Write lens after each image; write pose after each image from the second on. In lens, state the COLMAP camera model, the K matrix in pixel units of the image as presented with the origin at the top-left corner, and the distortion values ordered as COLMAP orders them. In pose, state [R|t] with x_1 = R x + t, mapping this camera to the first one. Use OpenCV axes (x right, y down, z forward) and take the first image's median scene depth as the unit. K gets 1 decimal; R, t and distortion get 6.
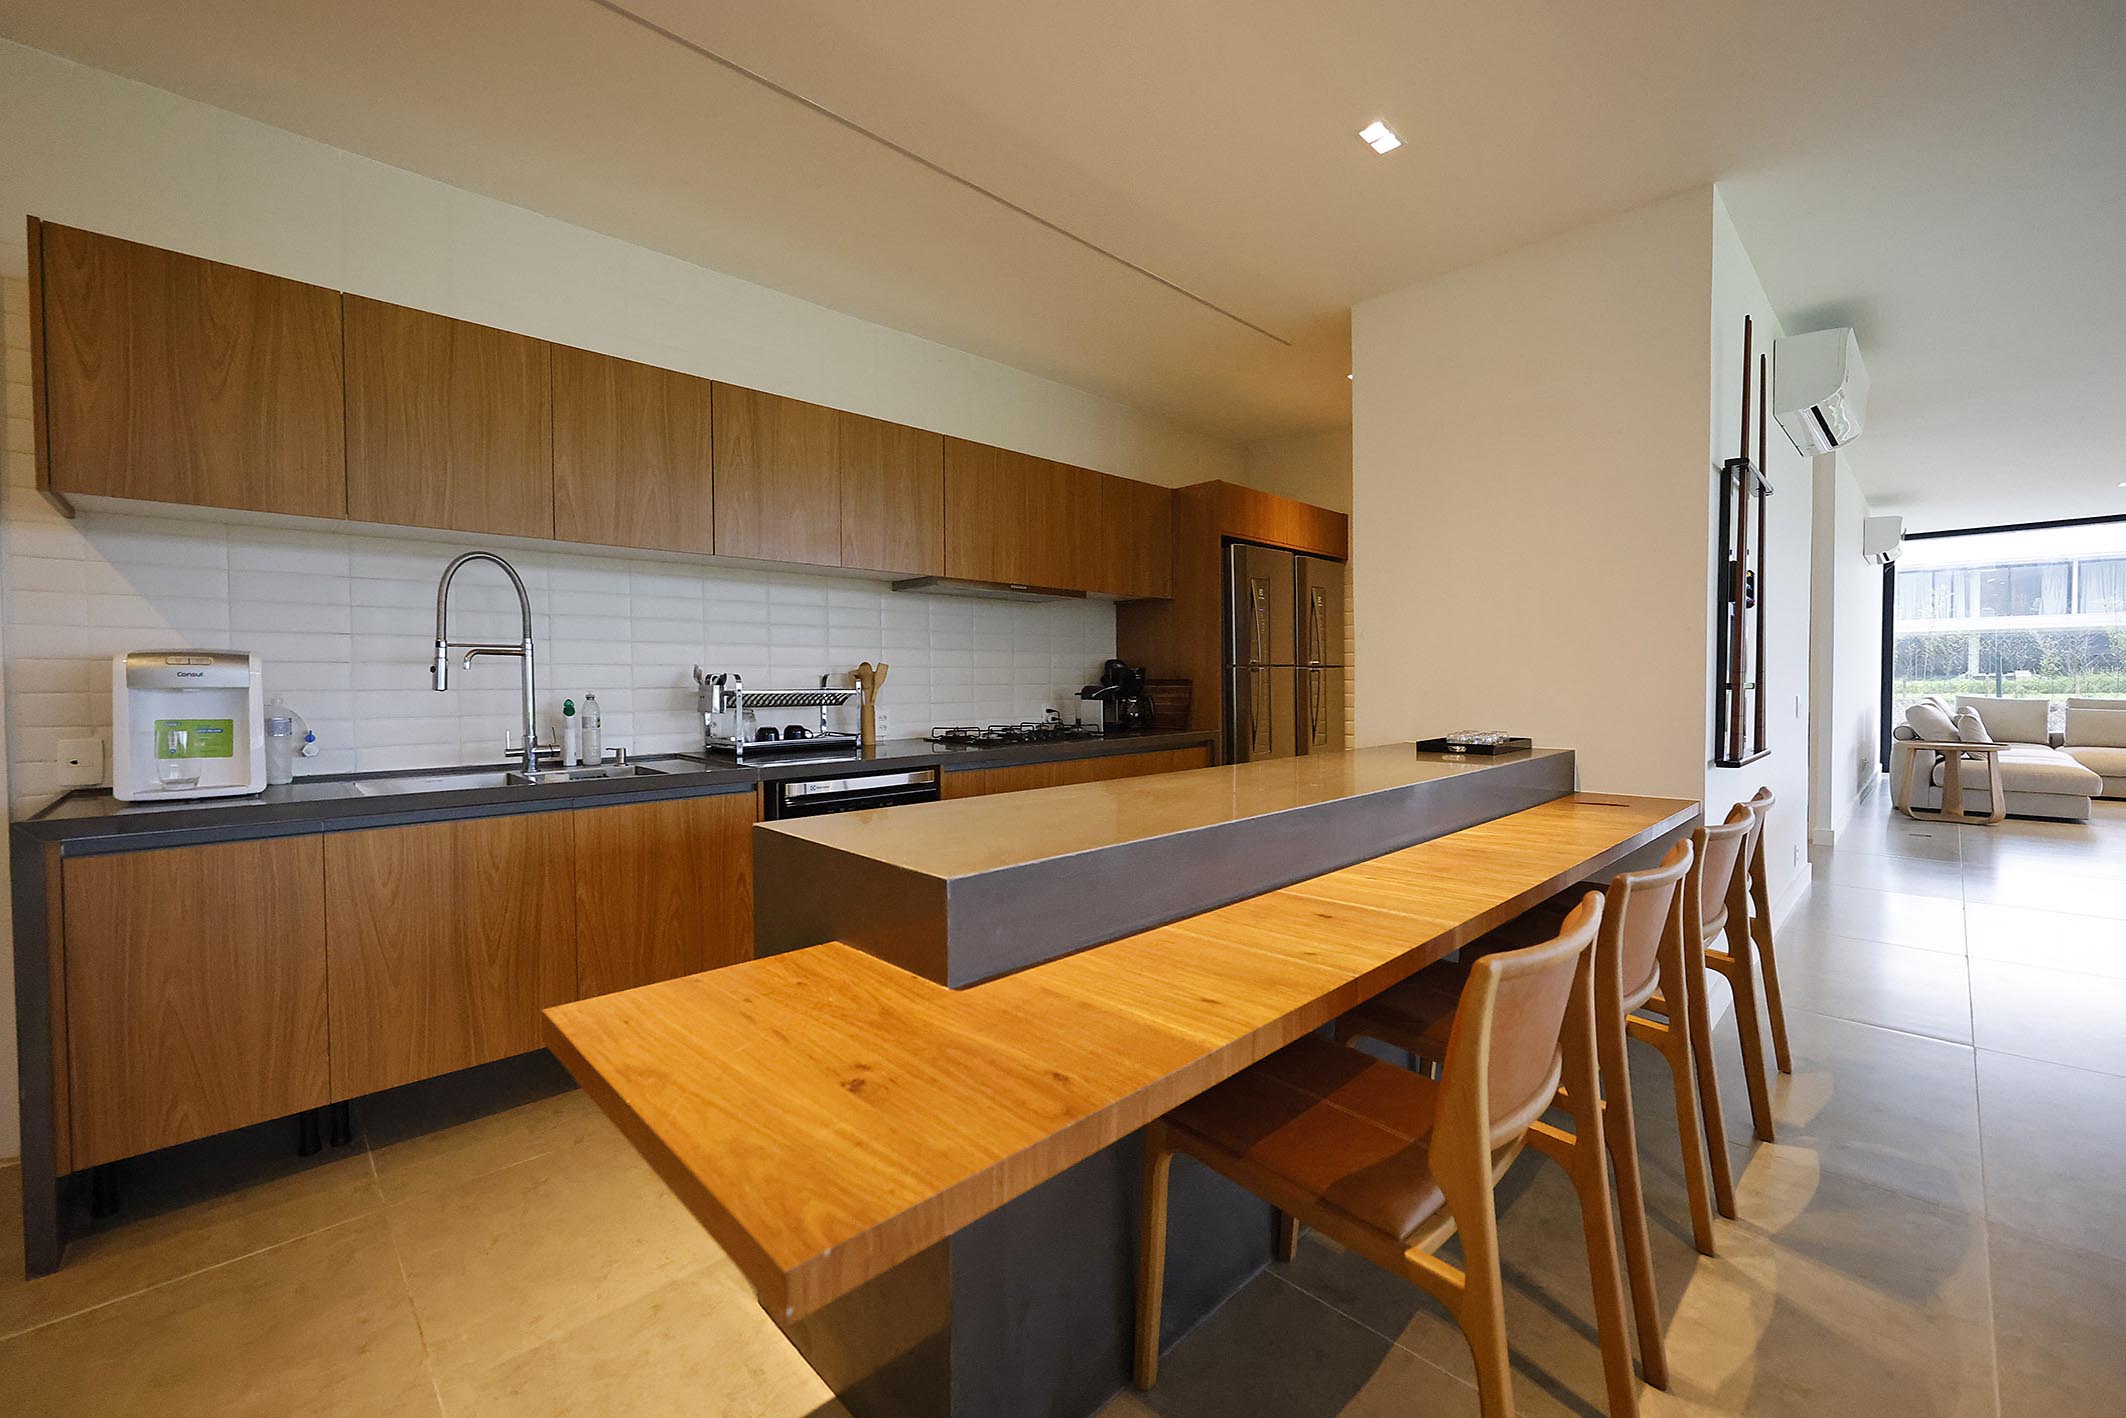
lens RADIAL K [[859.4, 0, 1052.6], [0, 859.4, 702.6], [0, 0, 1]] dist [0.001031, -0.000369]
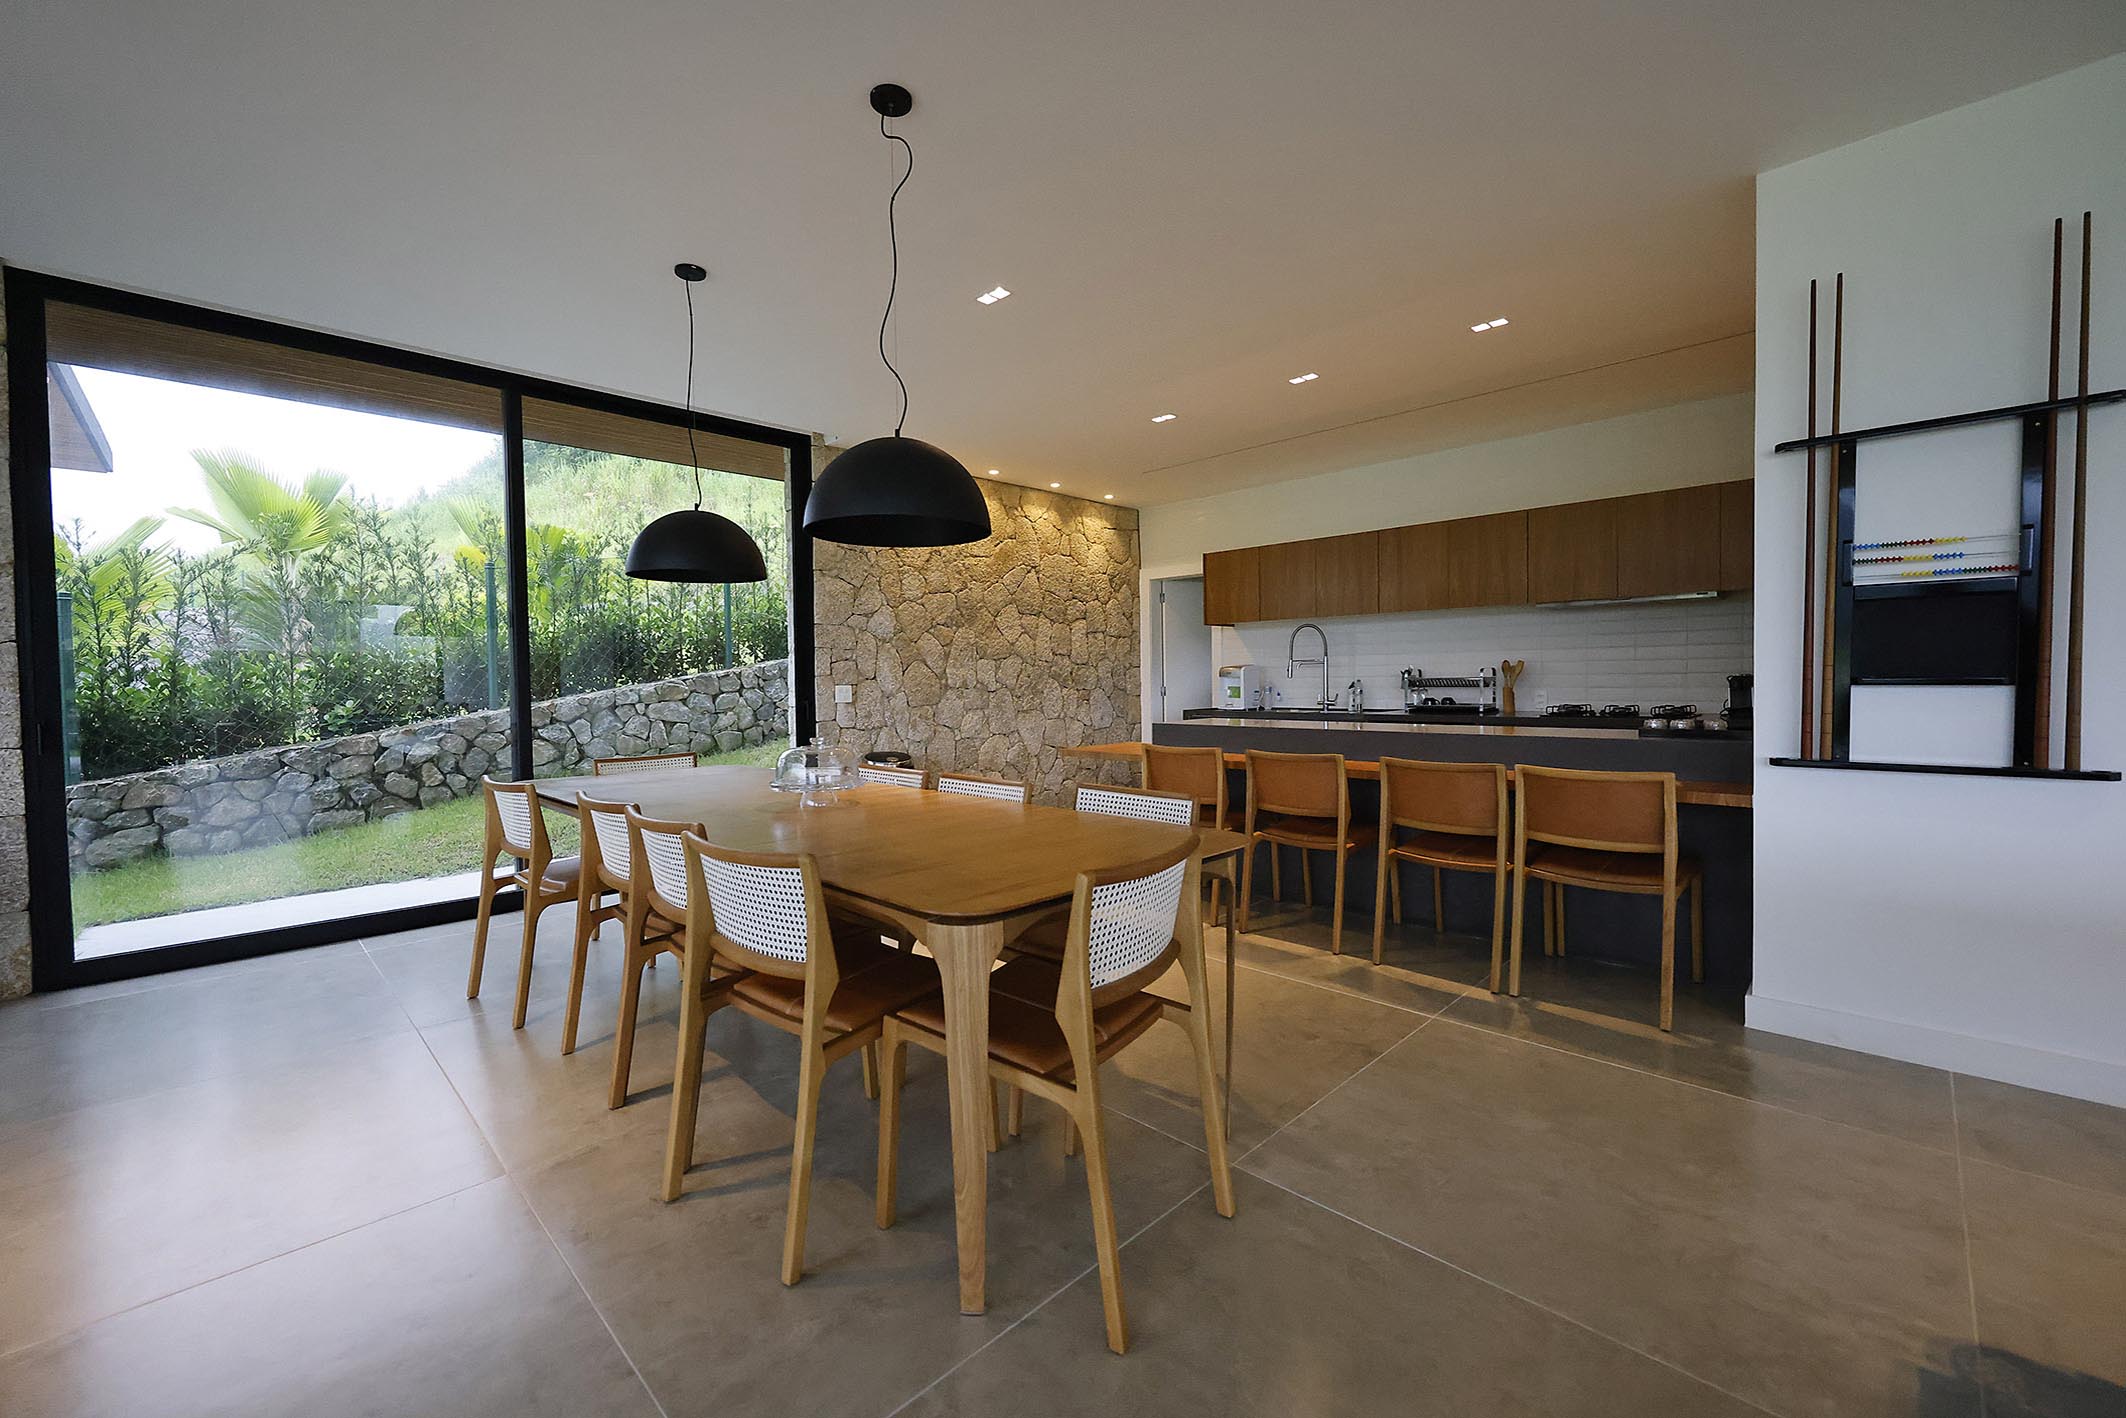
lens RADIAL K [[859.4, 0, 1052.6], [0, 859.4, 702.6], [0, 0, 1]] dist [0.001031, -0.000369]
pose [[0.025536, 0.037837, -0.998958, 1.561813], [-0.008580, 0.999255, 0.037629, -0.025333], [0.999637, 0.007610, 0.025842, 0.137879]]
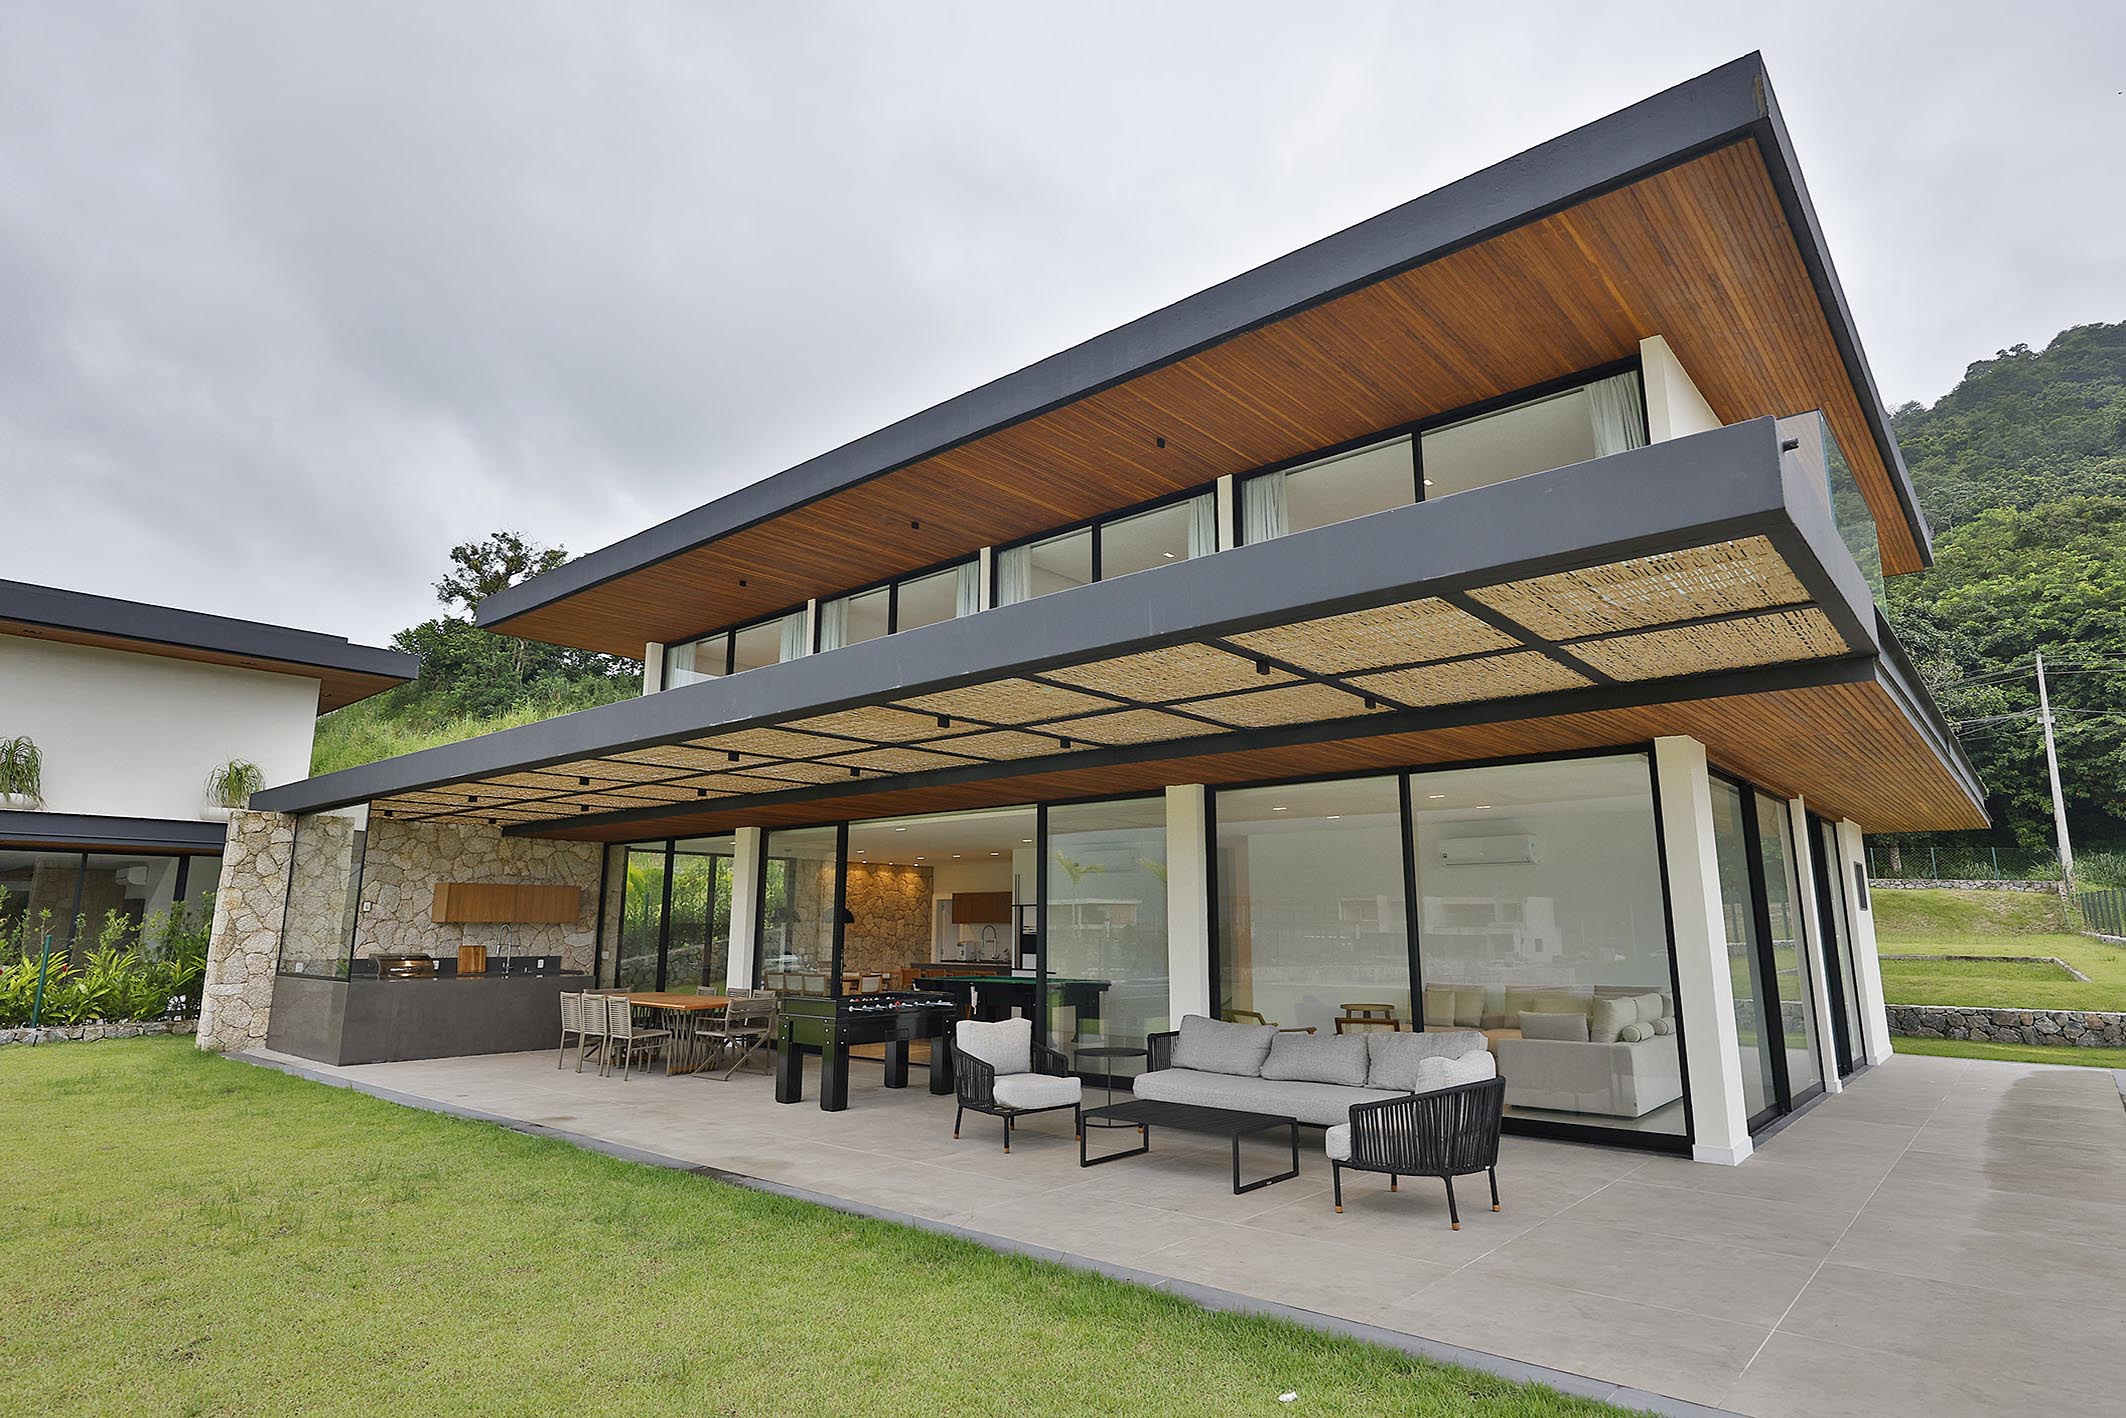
lens RADIAL K [[1144.6, 0, 1055.5], [0, 1144.6, 702.5], [0, 0, 1]] dist [0.000250, 0.000806]
pose [[0.096396, -0.182482, -0.978472, 6.632004], [-0.025128, 0.982291, -0.185670, -0.193838], [0.995026, 0.042485, 0.090104, 0.536943]]
